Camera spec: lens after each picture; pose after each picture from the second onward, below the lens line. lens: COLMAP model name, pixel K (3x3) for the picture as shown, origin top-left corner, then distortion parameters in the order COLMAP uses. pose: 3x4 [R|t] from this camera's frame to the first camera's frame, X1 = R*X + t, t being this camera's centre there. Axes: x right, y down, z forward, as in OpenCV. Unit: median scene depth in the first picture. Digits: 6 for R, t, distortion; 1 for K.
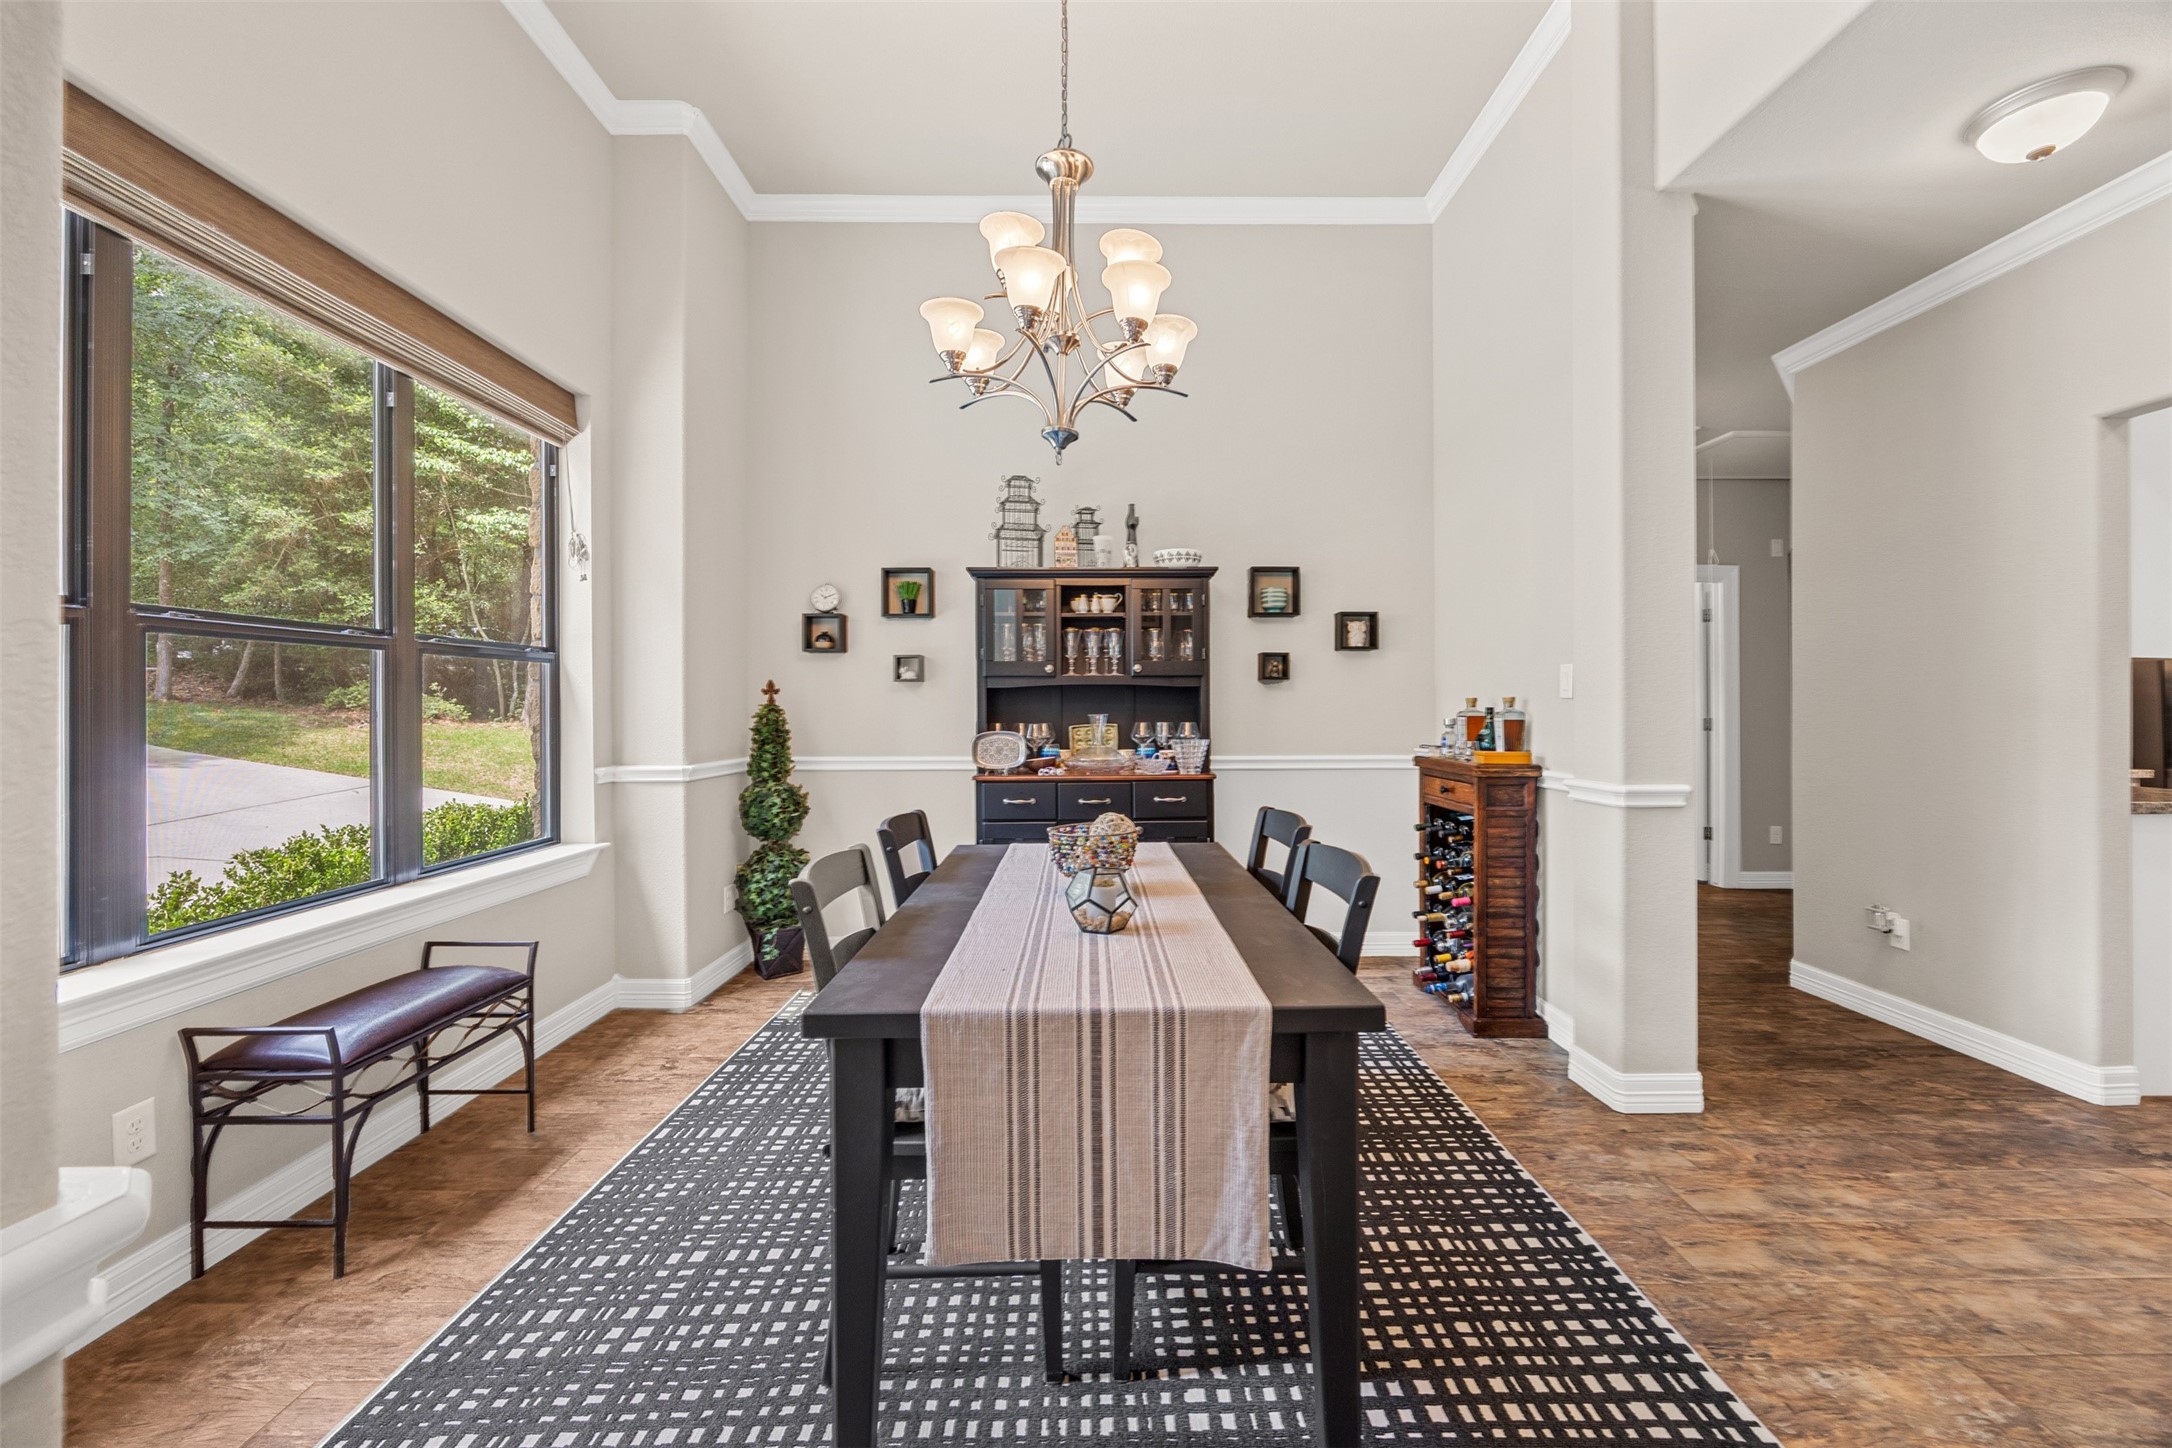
lens RADIAL K [[832.8, 0, 1087.3], [0, 832.8, 701.4], [0, 0, 1]] dist [-0.002291, -0.000488]
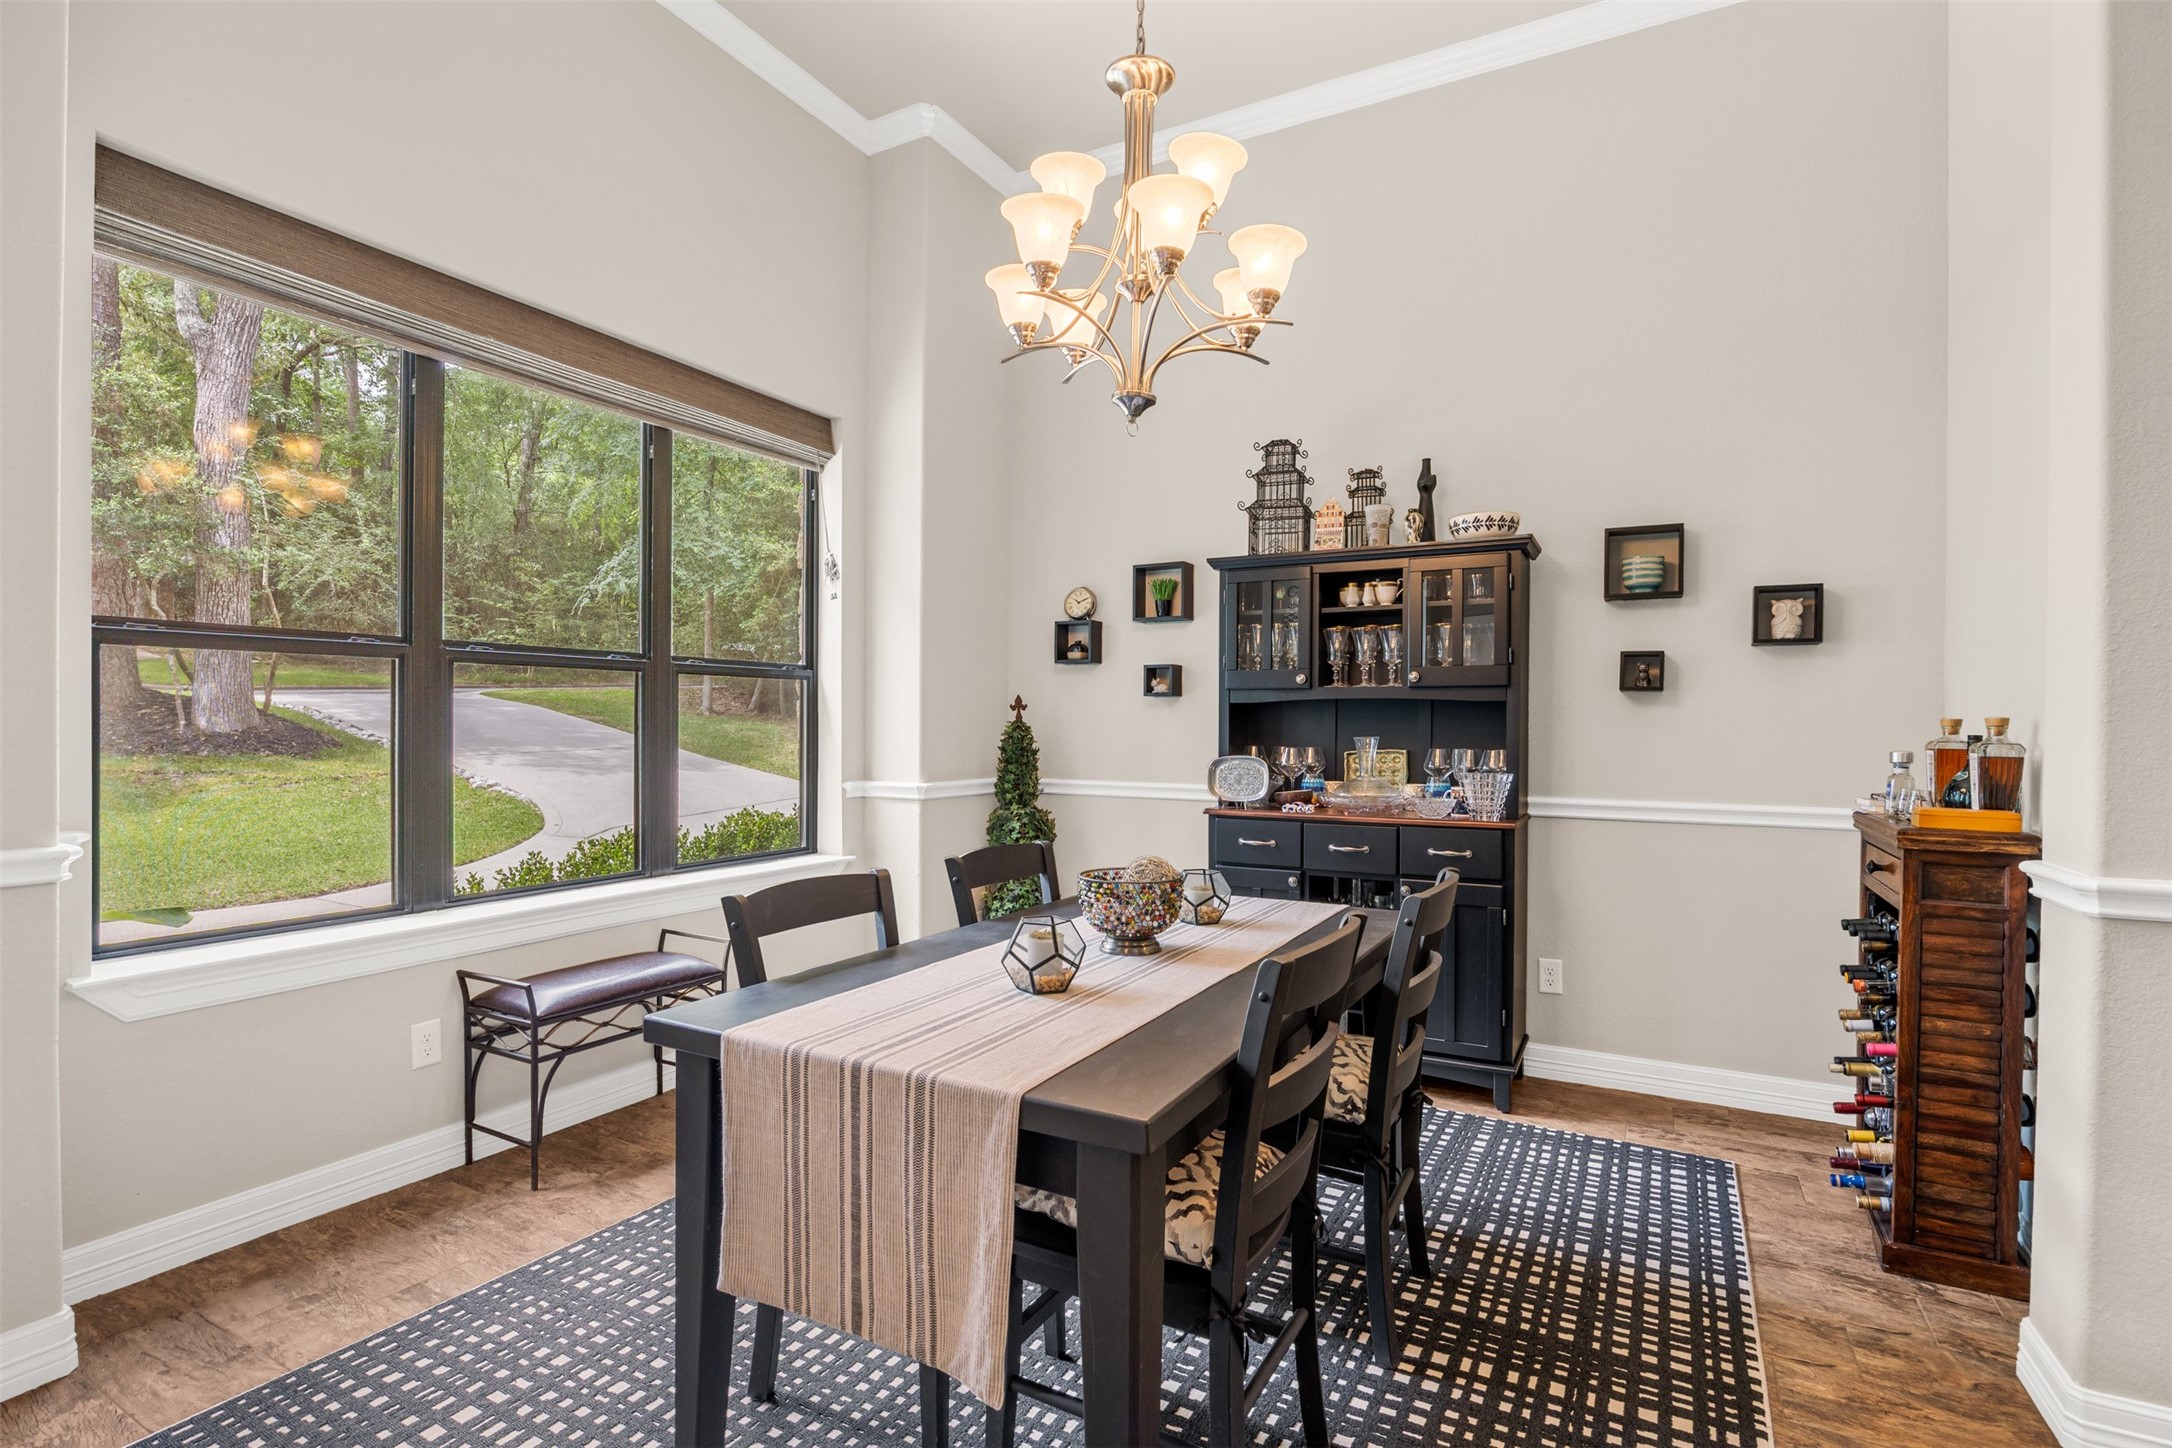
lens RADIAL K [[1013.3, 0, 1086.0], [0, 1013.3, 724.0], [0, 0, 1]] dist [-0.013877, 0.000201]
pose [[0.872492, 0.008741, -0.488550, 0.279484], [-0.005837, 0.999955, 0.007465, -0.002552], [0.488593, -0.003661, 0.872504, 0.060921]]
